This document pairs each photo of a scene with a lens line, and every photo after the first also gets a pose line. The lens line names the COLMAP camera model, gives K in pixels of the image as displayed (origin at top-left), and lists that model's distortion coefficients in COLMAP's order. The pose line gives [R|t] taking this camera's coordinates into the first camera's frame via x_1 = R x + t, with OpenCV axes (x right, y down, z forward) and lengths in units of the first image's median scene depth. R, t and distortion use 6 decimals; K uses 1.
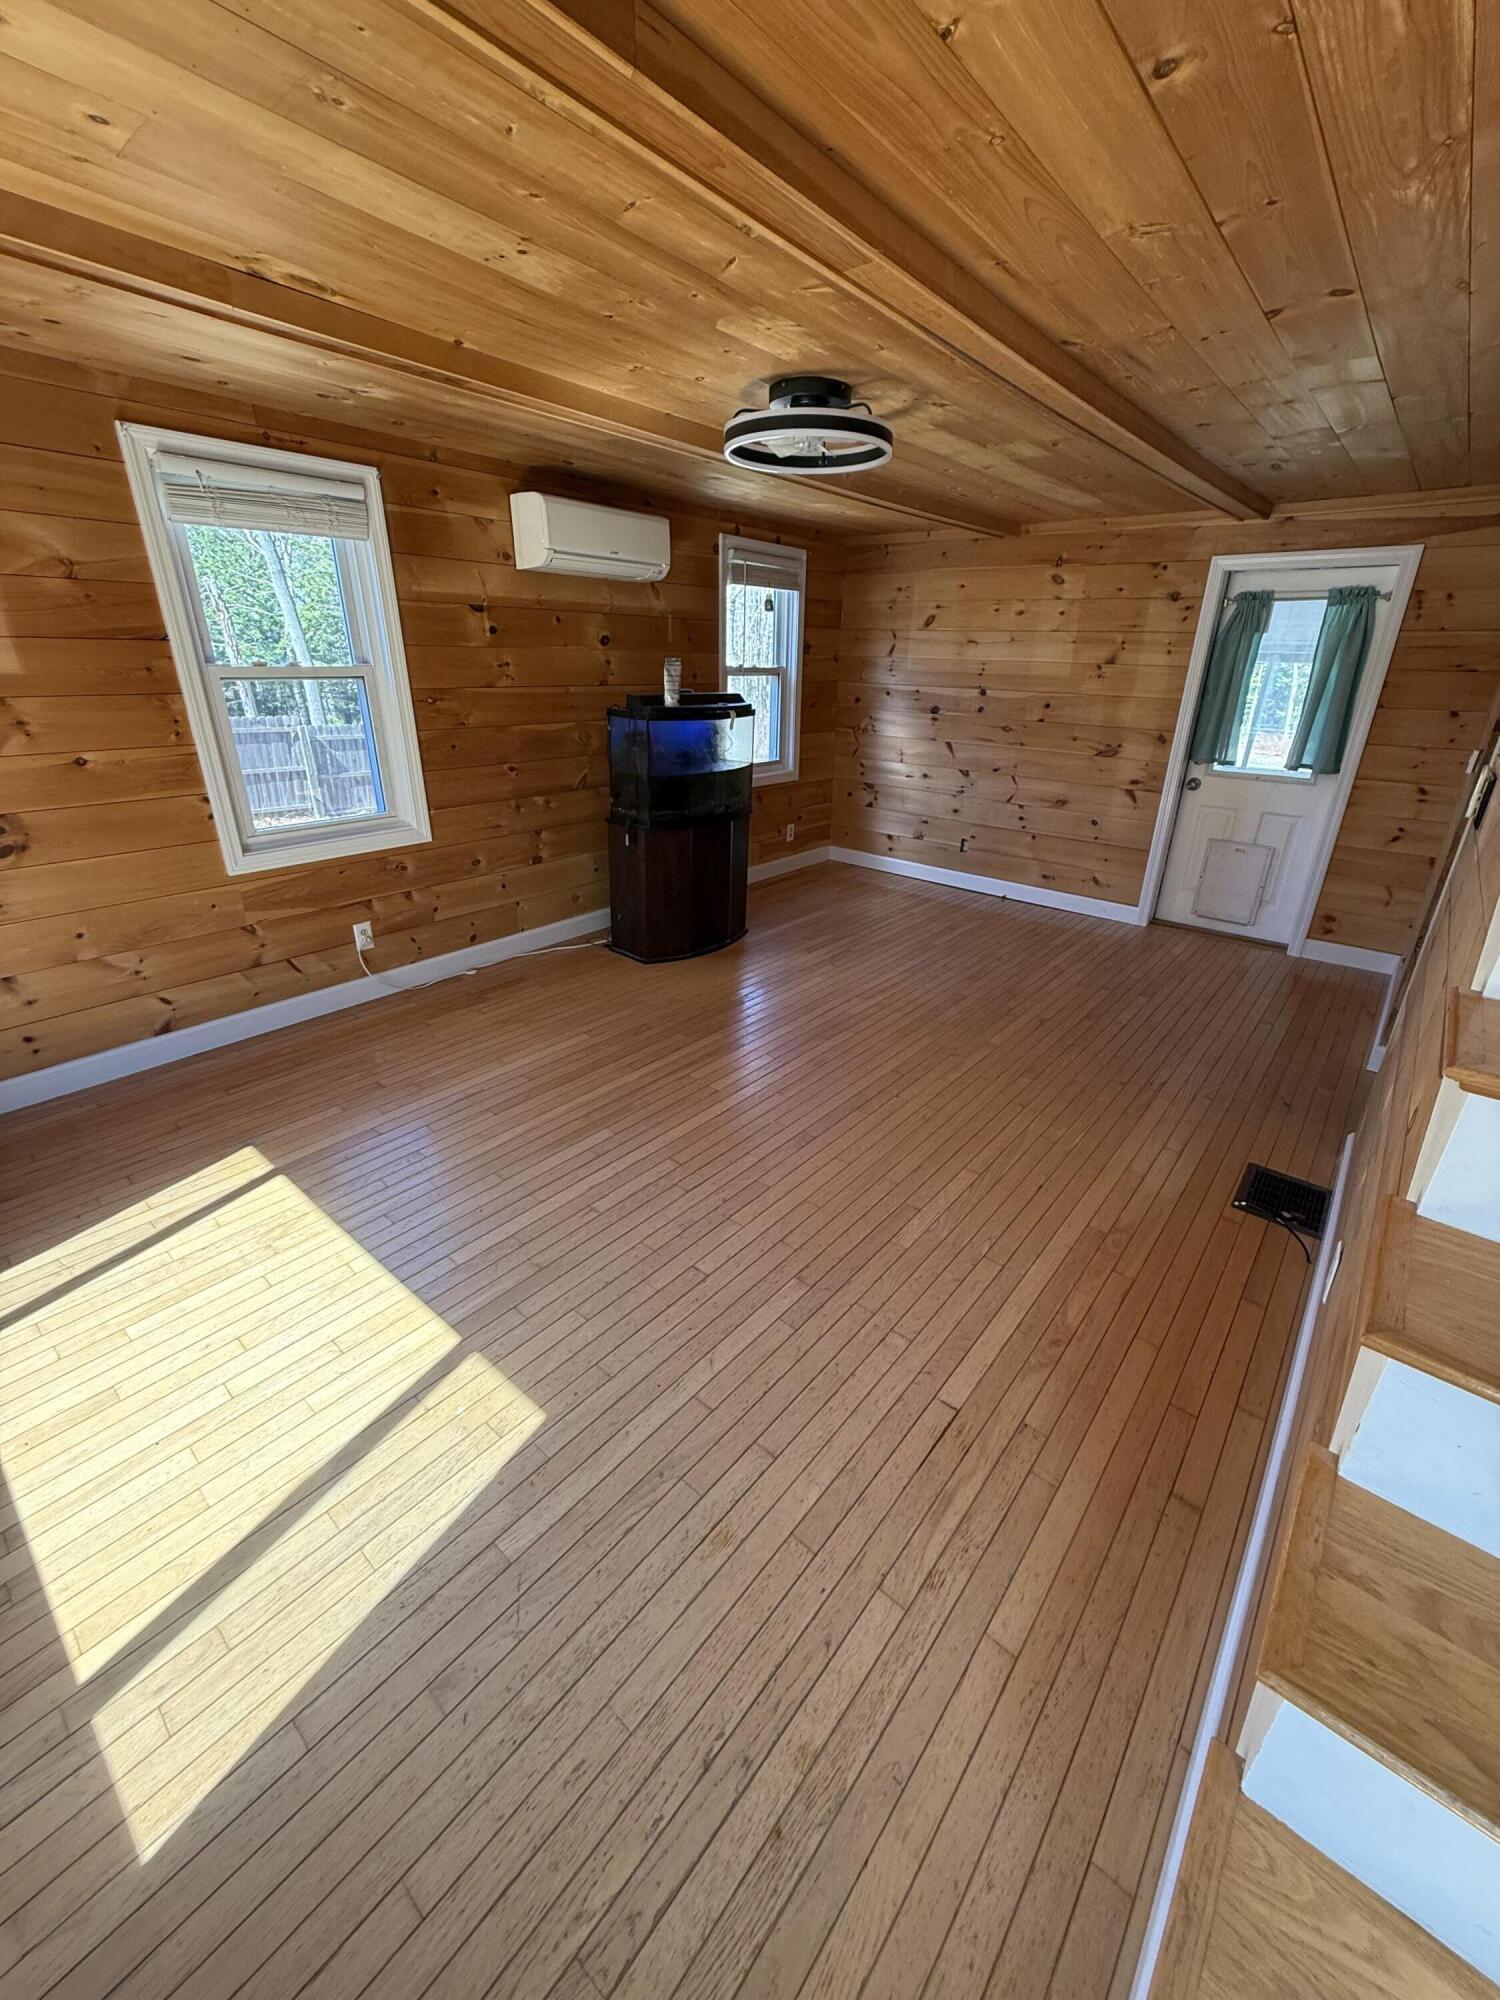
lens RADIAL K [[793.5, 0, 751.3], [0, 793.5, 991.3], [0, 0, 1]] dist [0.001100, -0.000062]
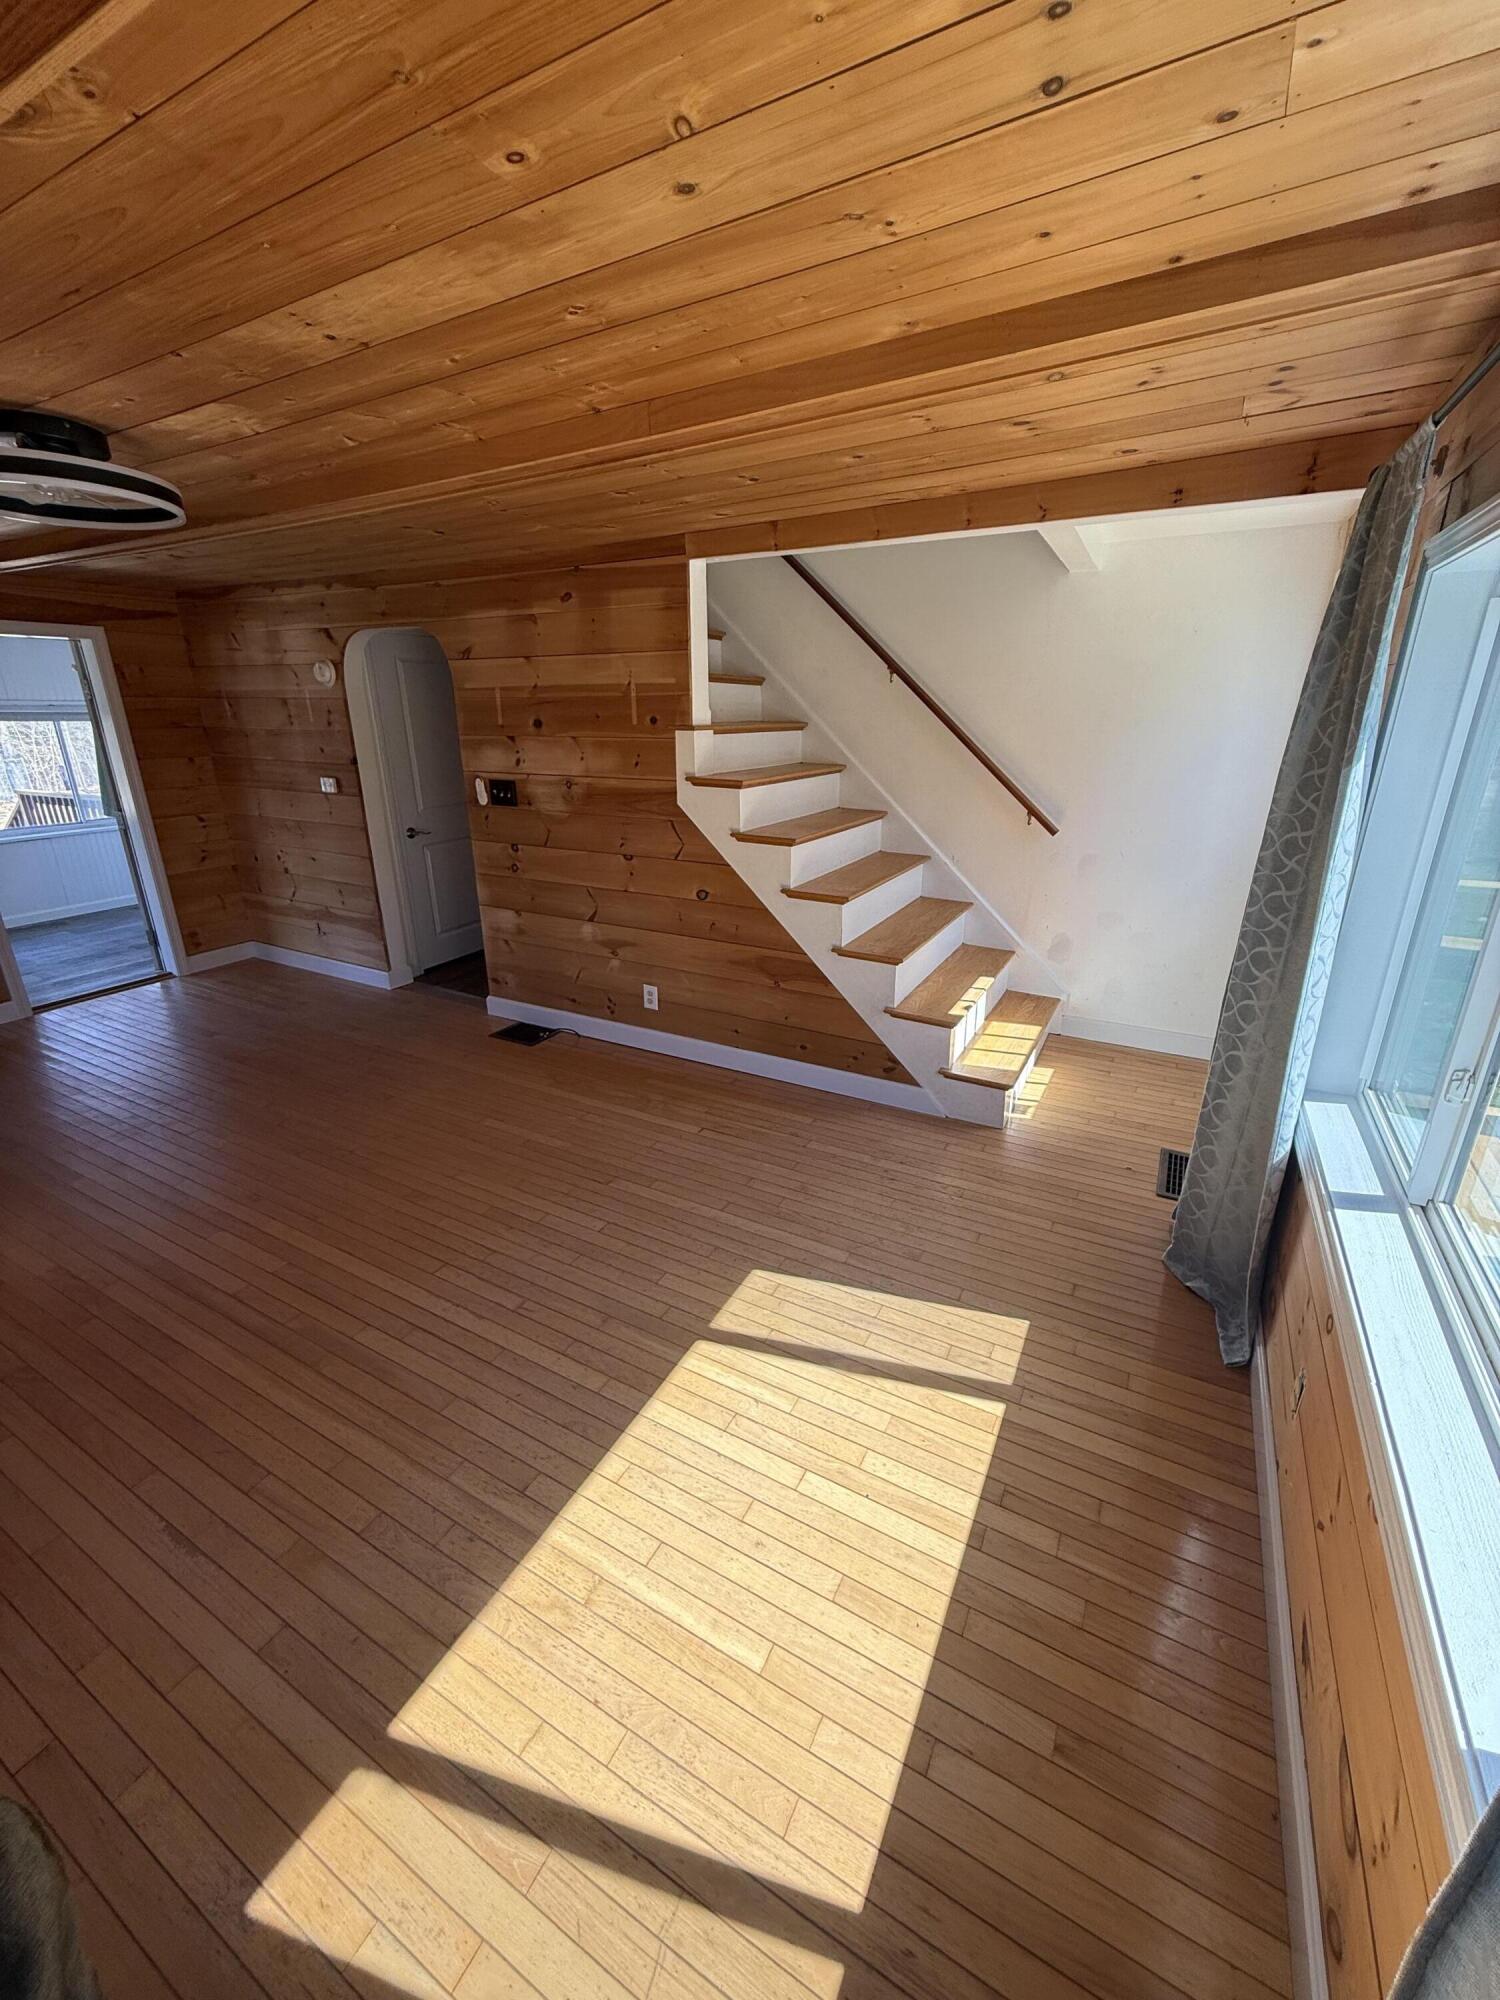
lens RADIAL K [[793.5, 0, 745.8], [0, 793.5, 991.5], [0, 0, 1]] dist [0.001100, -0.000062]
pose [[-0.192708, -0.344368, 0.918844, -0.773998], [0.382340, 0.836037, 0.393521, -0.245676], [-0.903703, 0.427145, -0.029445, 0.475262]]
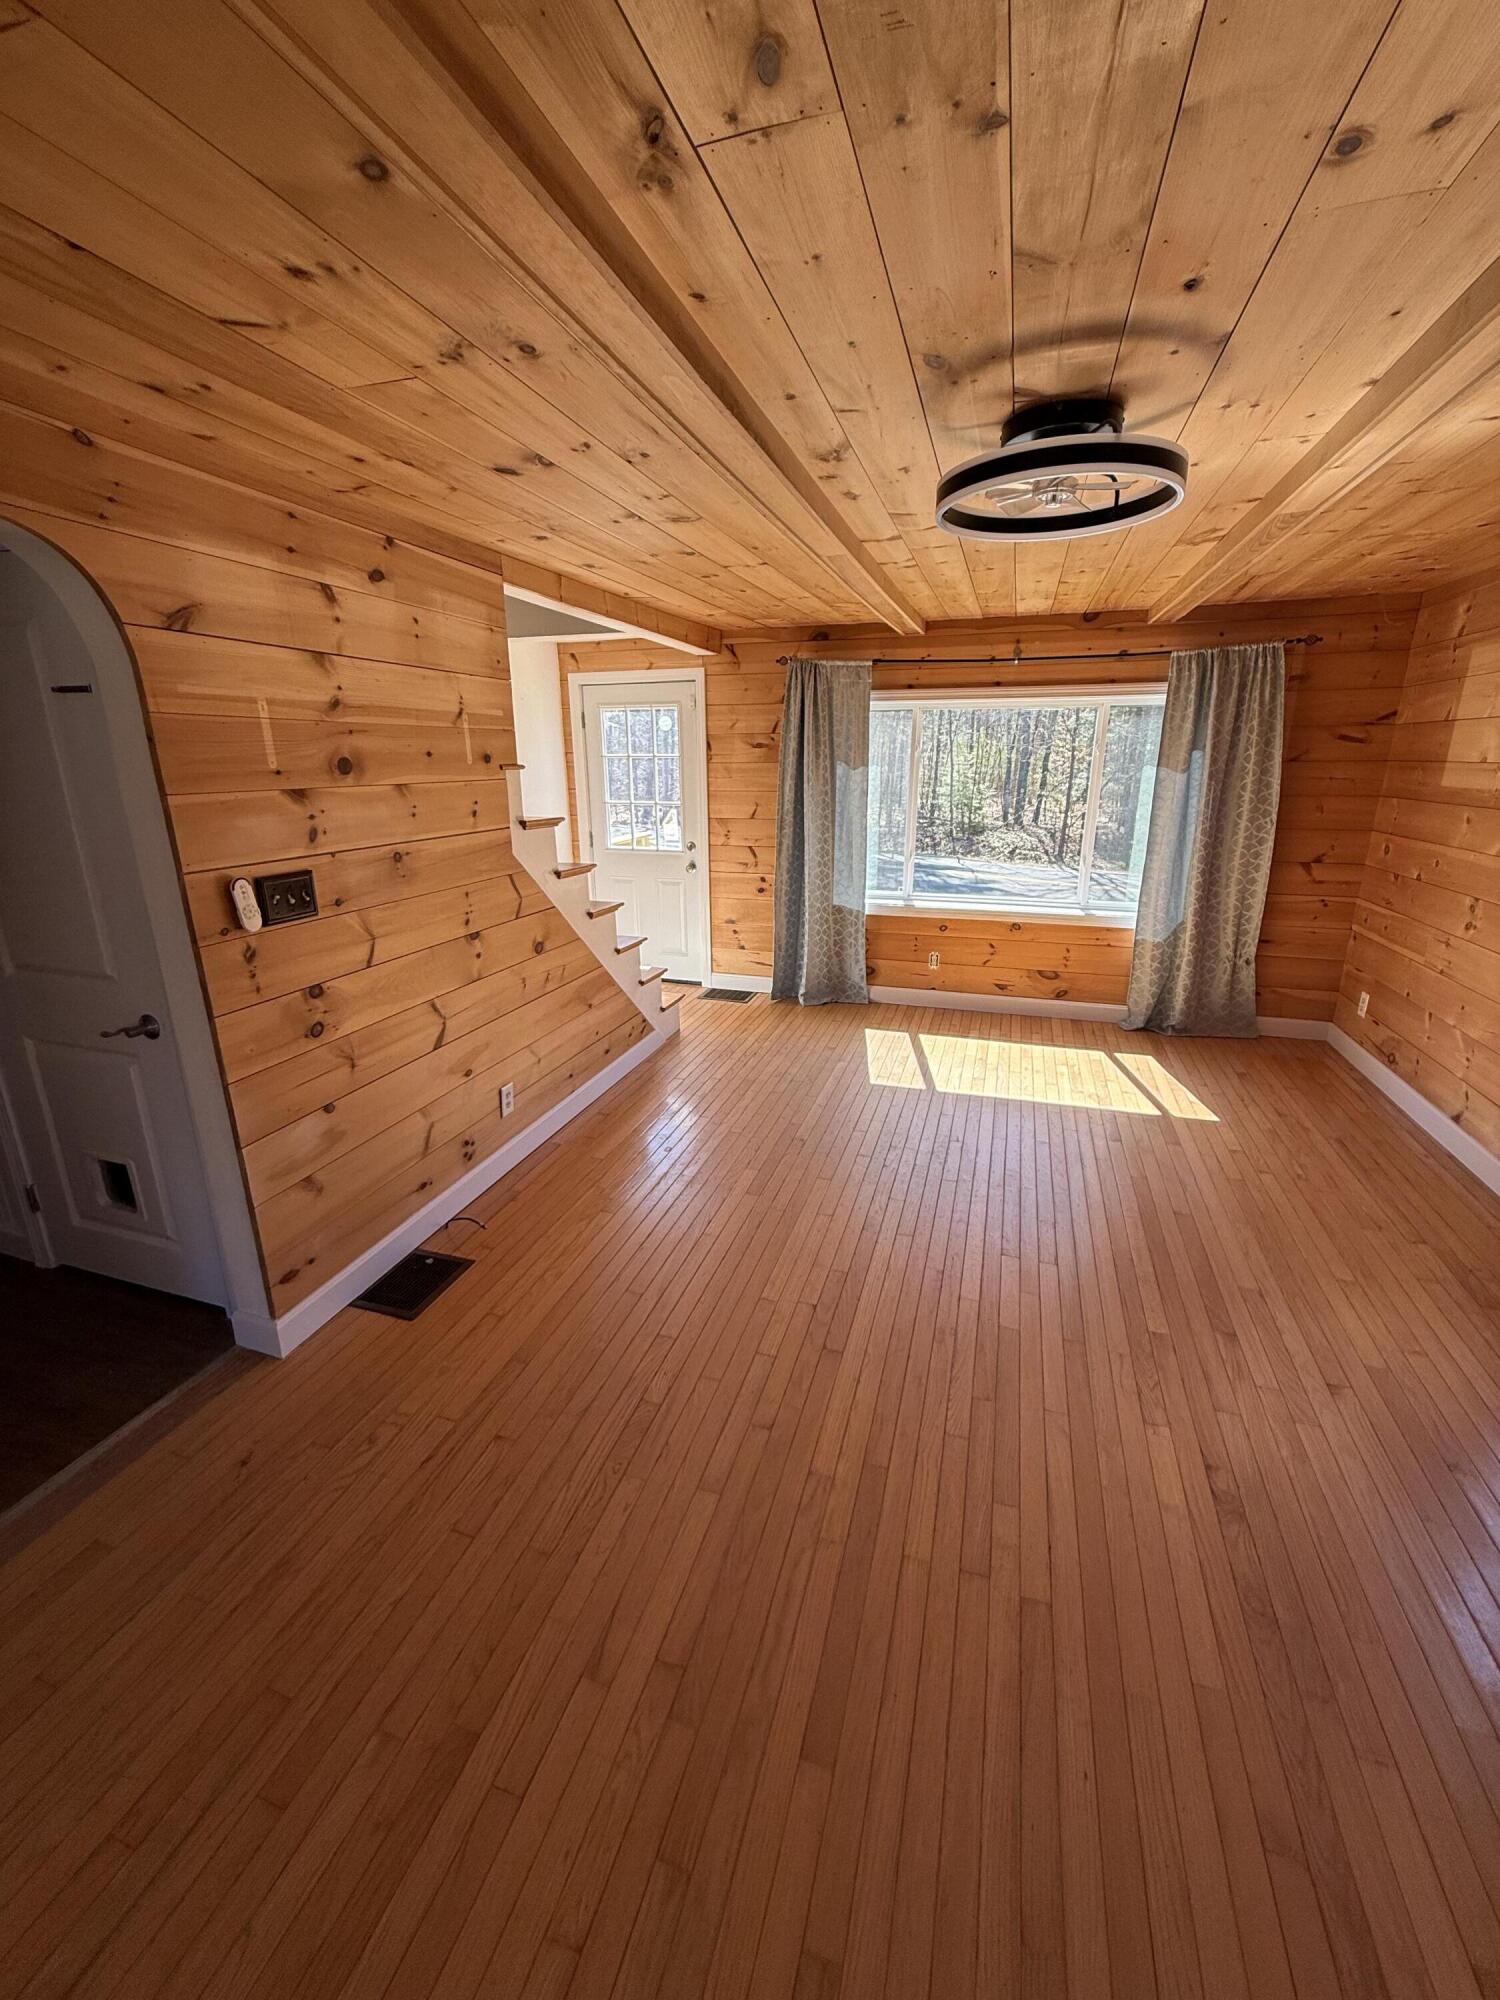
lens RADIAL K [[793.5, 0, 747.1], [0, 793.5, 994.1], [0, 0, 1]] dist [0.001100, -0.000062]
pose [[-0.928732, 0.093434, -0.358785, 0.493348], [-0.155451, 0.780417, 0.605628, -0.568785], [0.336588, 0.618239, -0.710273, 1.327666]]
